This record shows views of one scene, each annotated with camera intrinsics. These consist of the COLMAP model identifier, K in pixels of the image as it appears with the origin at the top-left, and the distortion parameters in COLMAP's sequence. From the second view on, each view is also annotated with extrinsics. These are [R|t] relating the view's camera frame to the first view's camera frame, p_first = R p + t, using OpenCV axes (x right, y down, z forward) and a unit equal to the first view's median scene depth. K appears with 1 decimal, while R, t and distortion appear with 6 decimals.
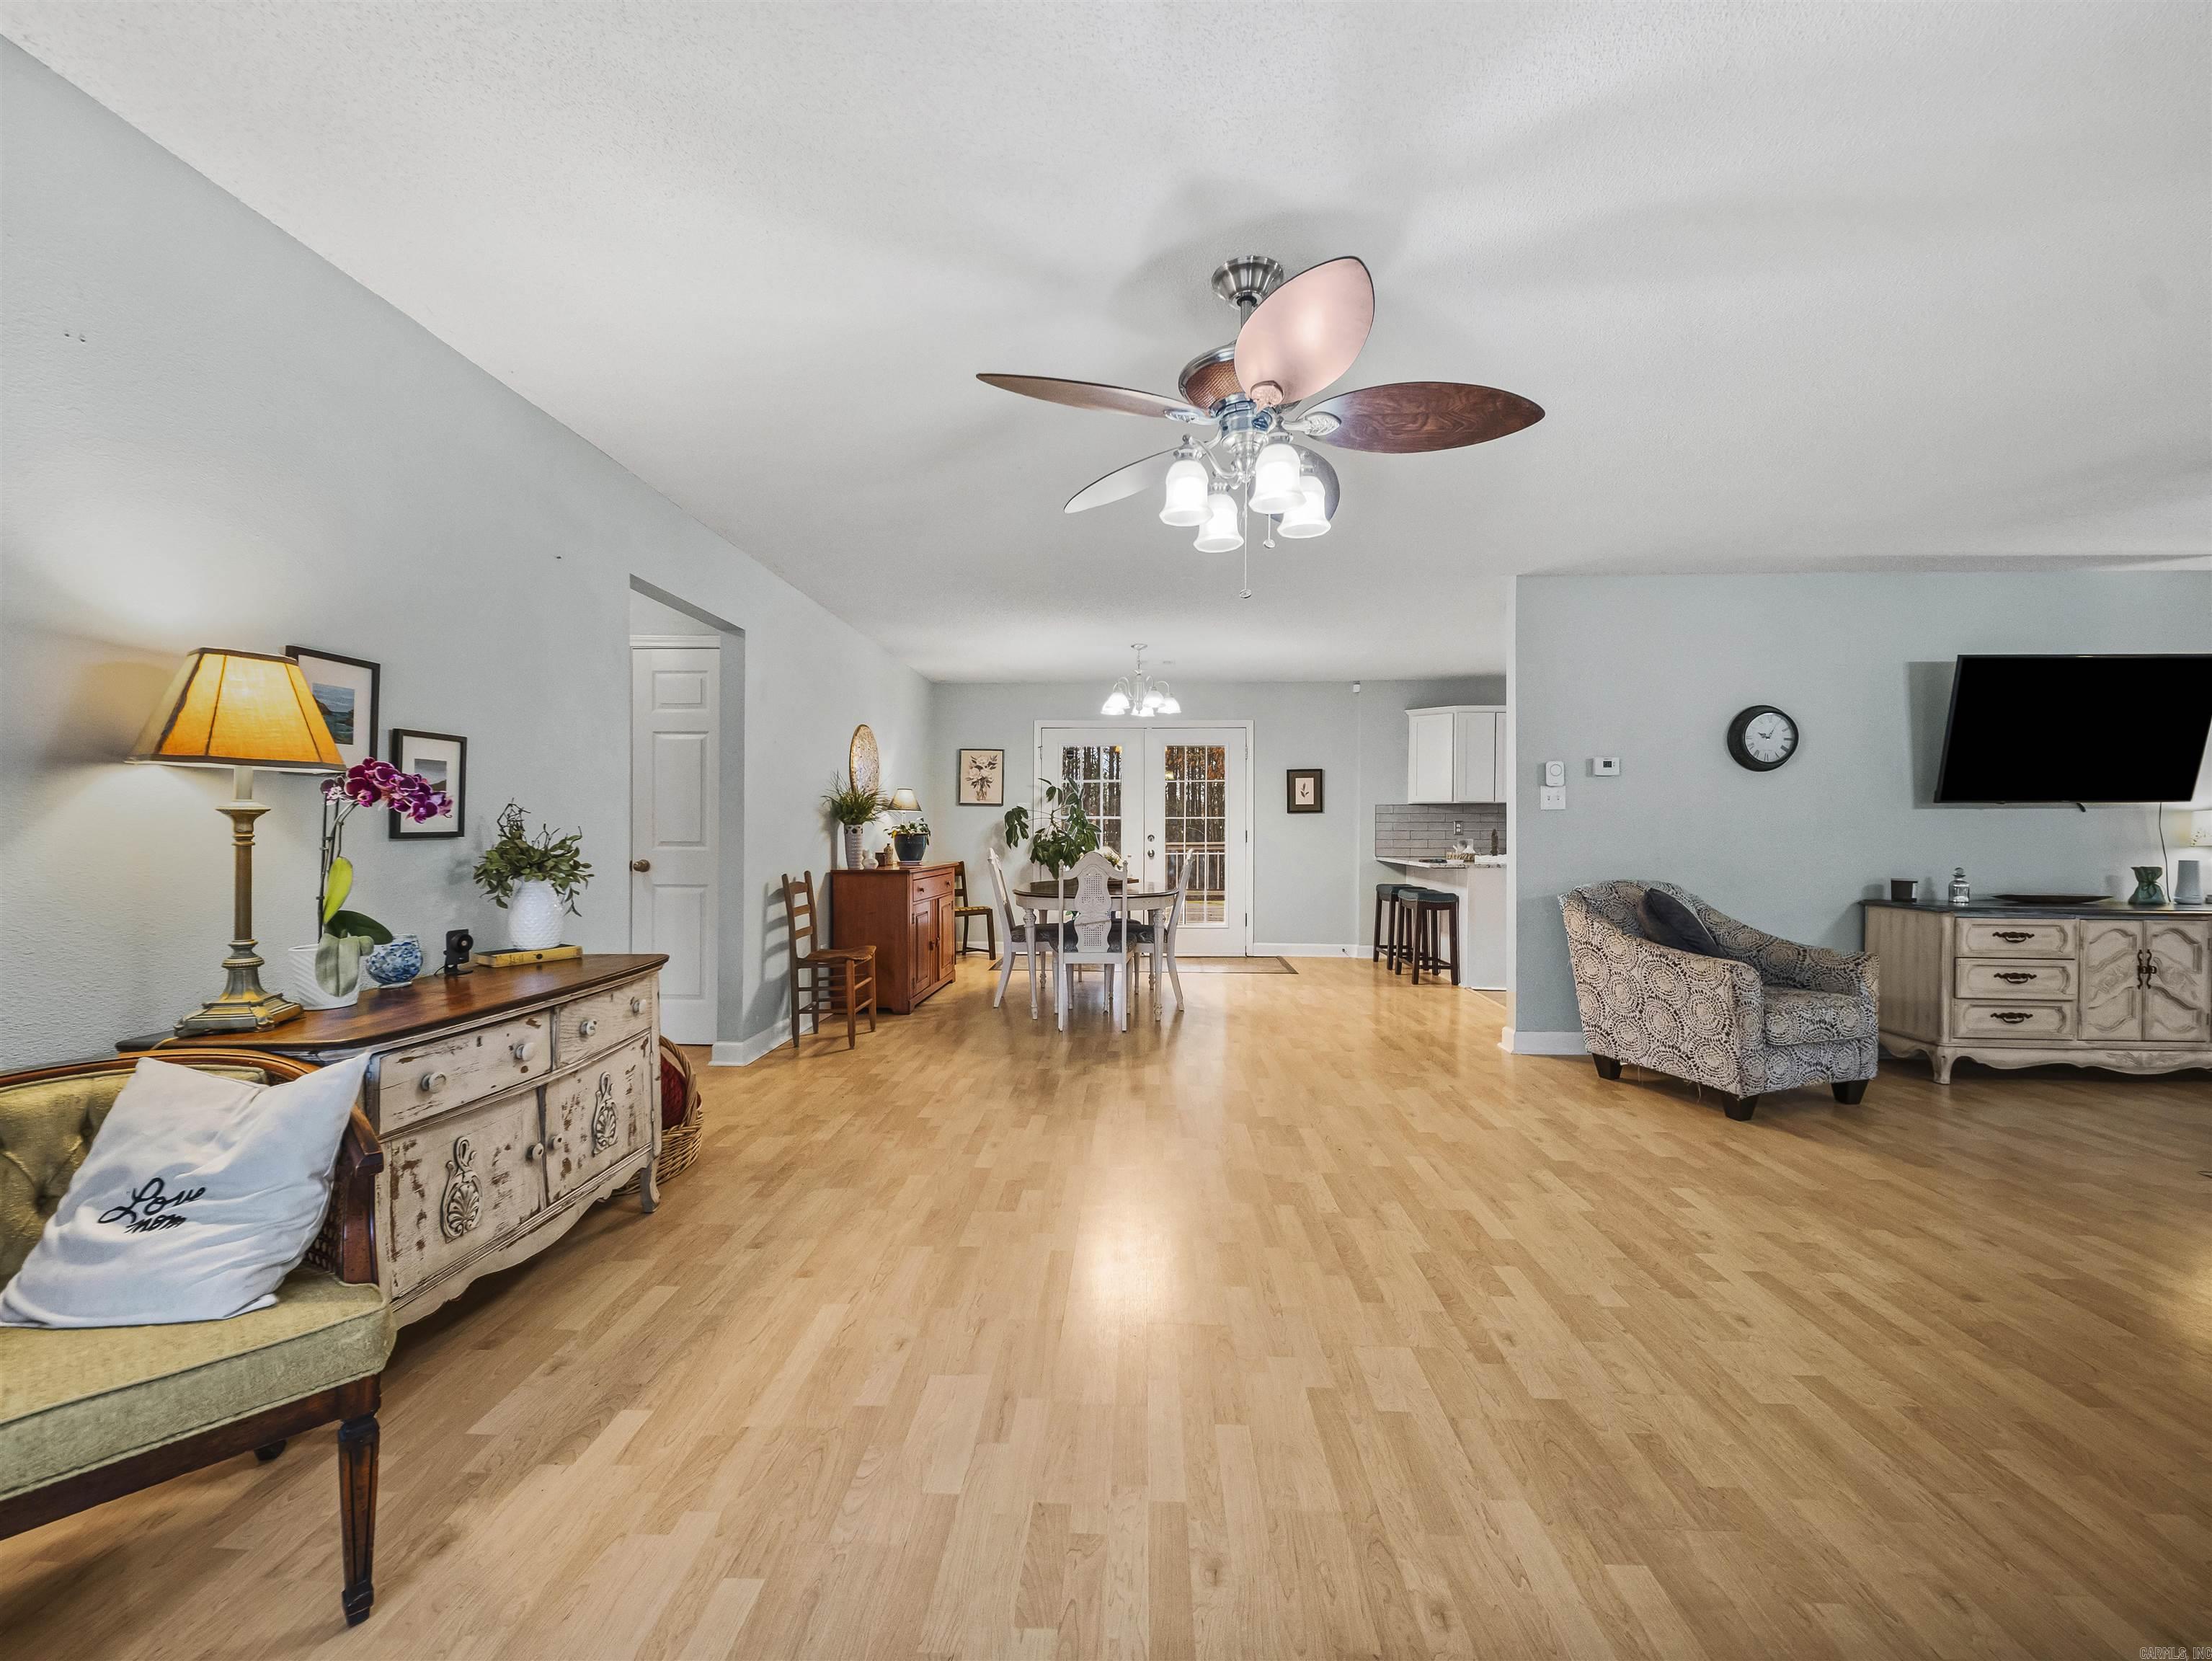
lens RADIAL K [[880.3, 0, 1113.0], [0, 880.3, 826.1], [0, 0, 1]] dist [0.007236, -0.006387]
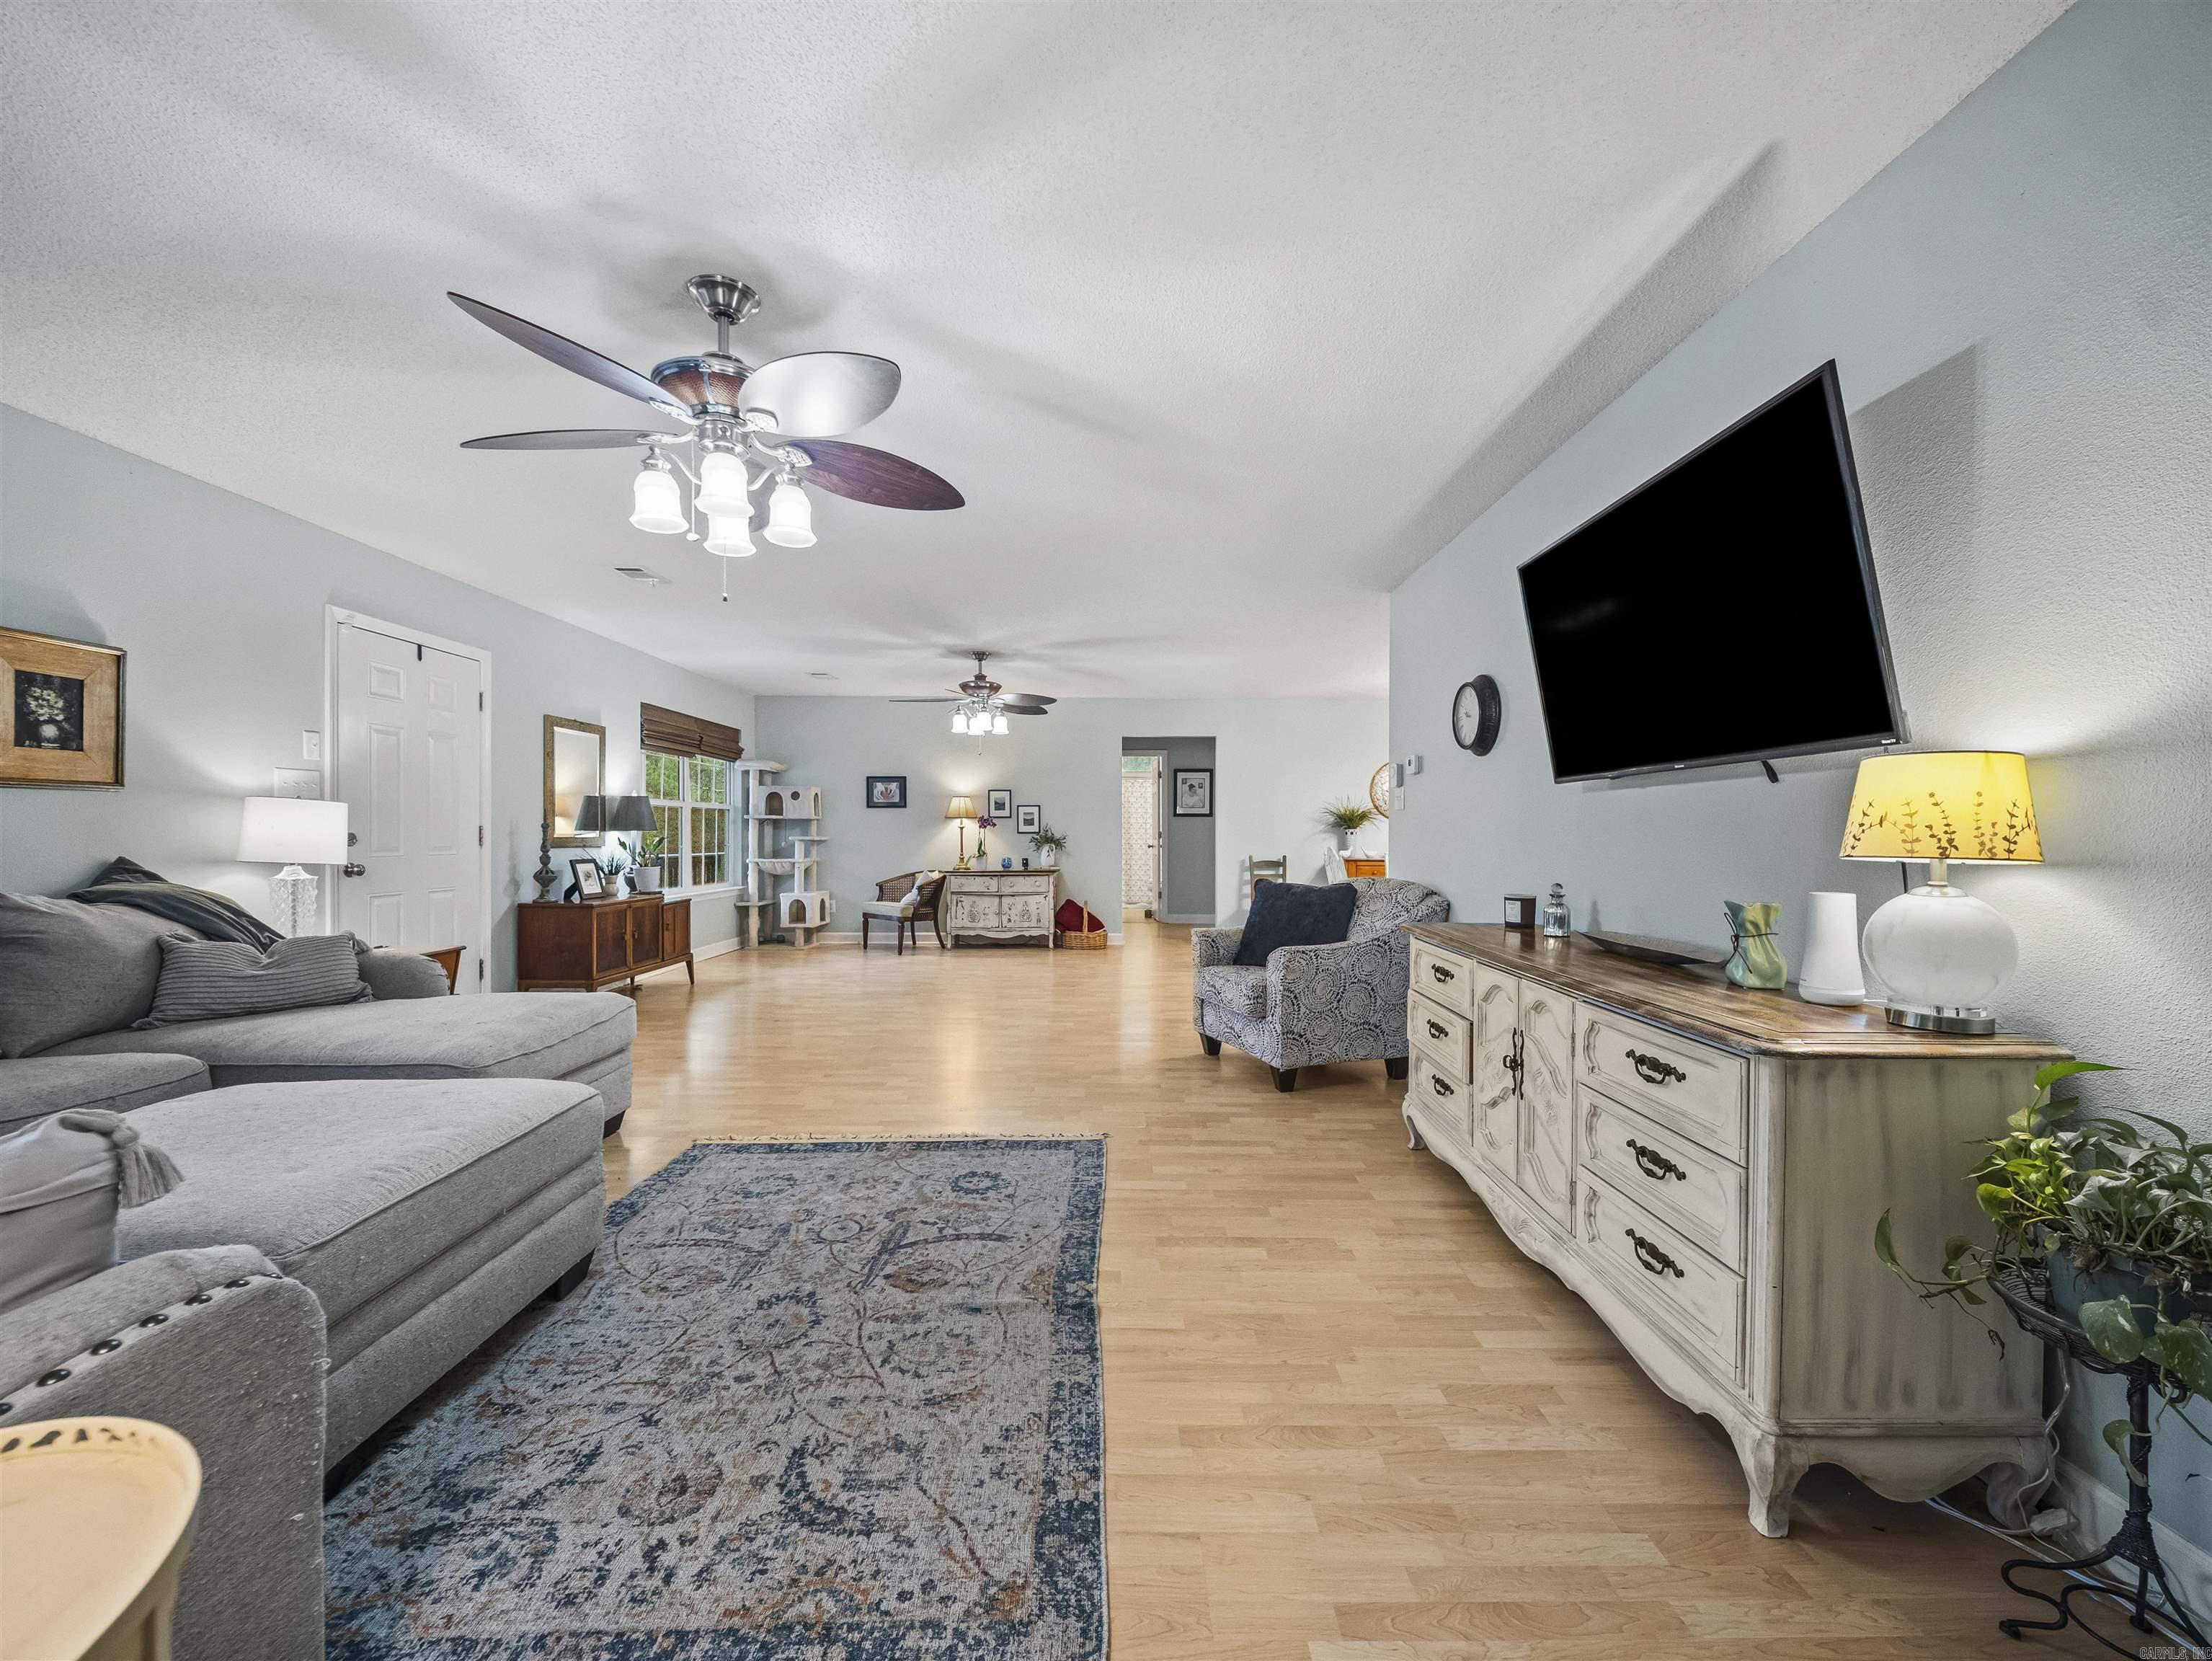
lens RADIAL K [[880.3, 0, 1111.8], [0, 880.3, 836.6], [0, 0, 1]] dist [0.007236, -0.006387]
pose [[0.043170, 0.001467, -0.999067, 1.561764], [-0.000179, 0.999999, 0.001461, 0.012173], [0.999068, 0.000116, 0.043170, 0.635454]]
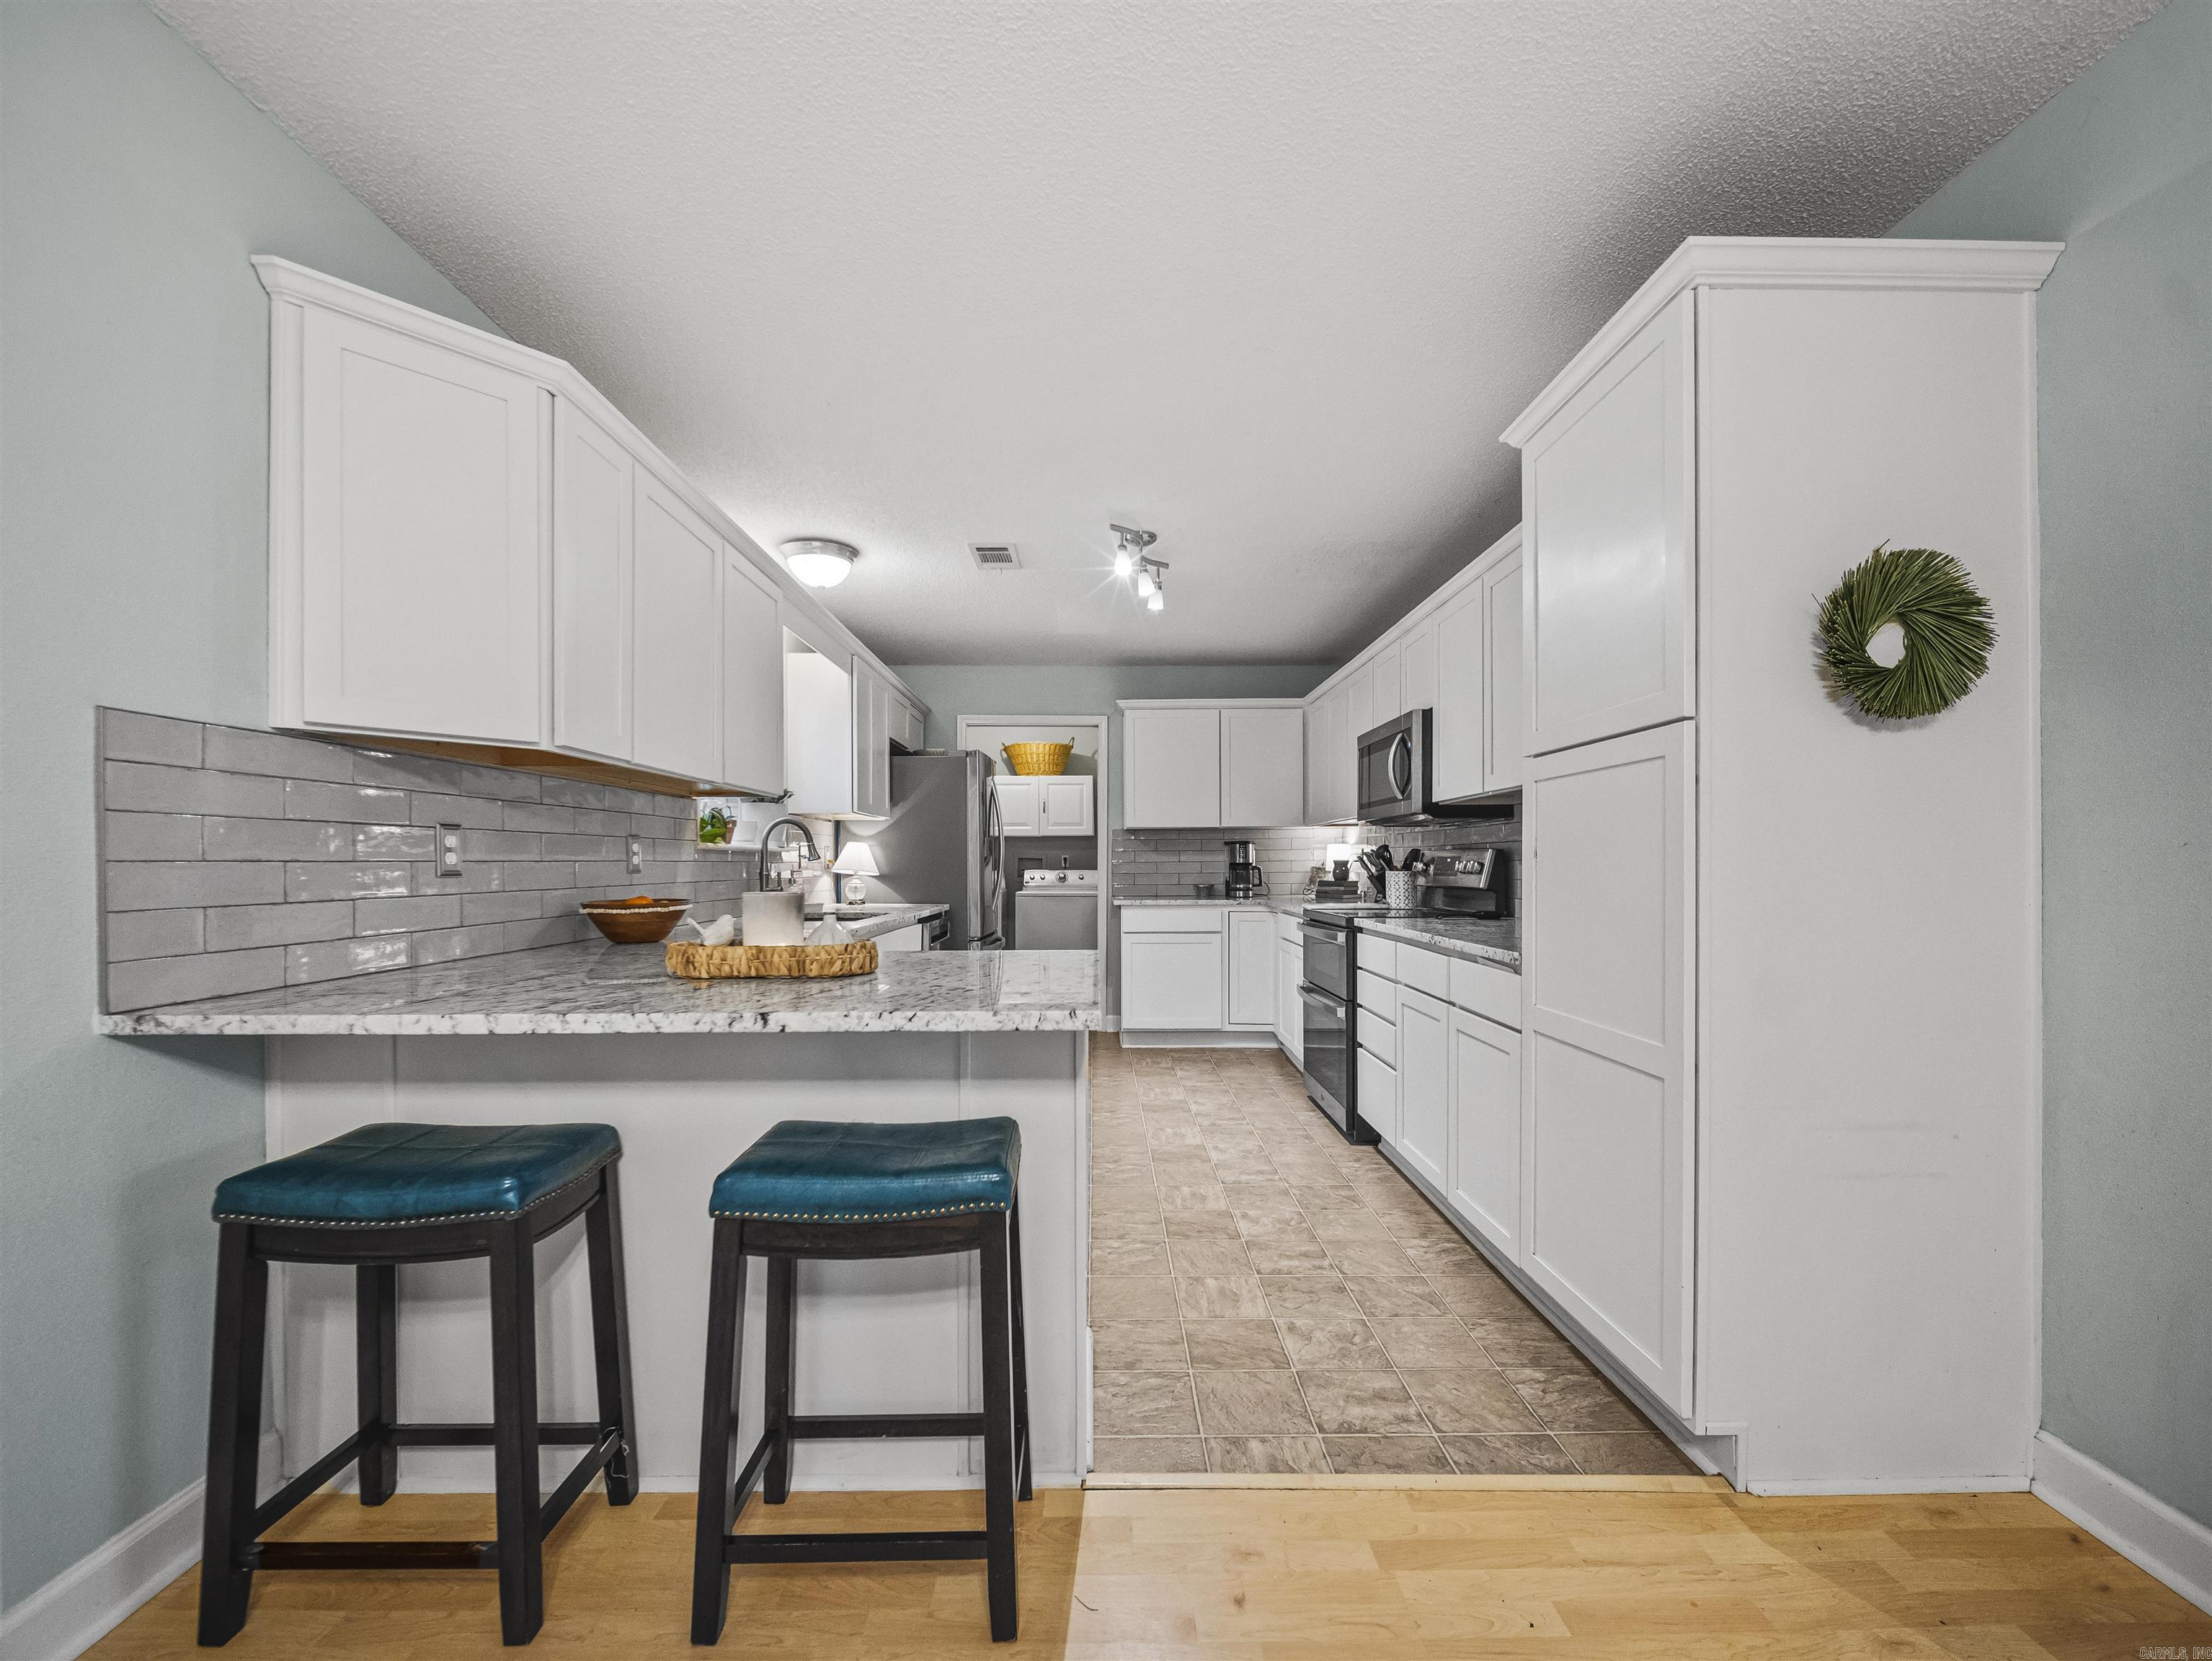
lens RADIAL K [[880.3, 0, 1105.9], [0, 880.3, 867.6], [0, 0, 1]] dist [0.007236, -0.006387]
pose [[-0.045570, -0.006677, 0.998939, 0.221759], [0.003155, 0.999972, 0.006828, 0.010892], [-0.998956, 0.003463, -0.045547, 1.461556]]
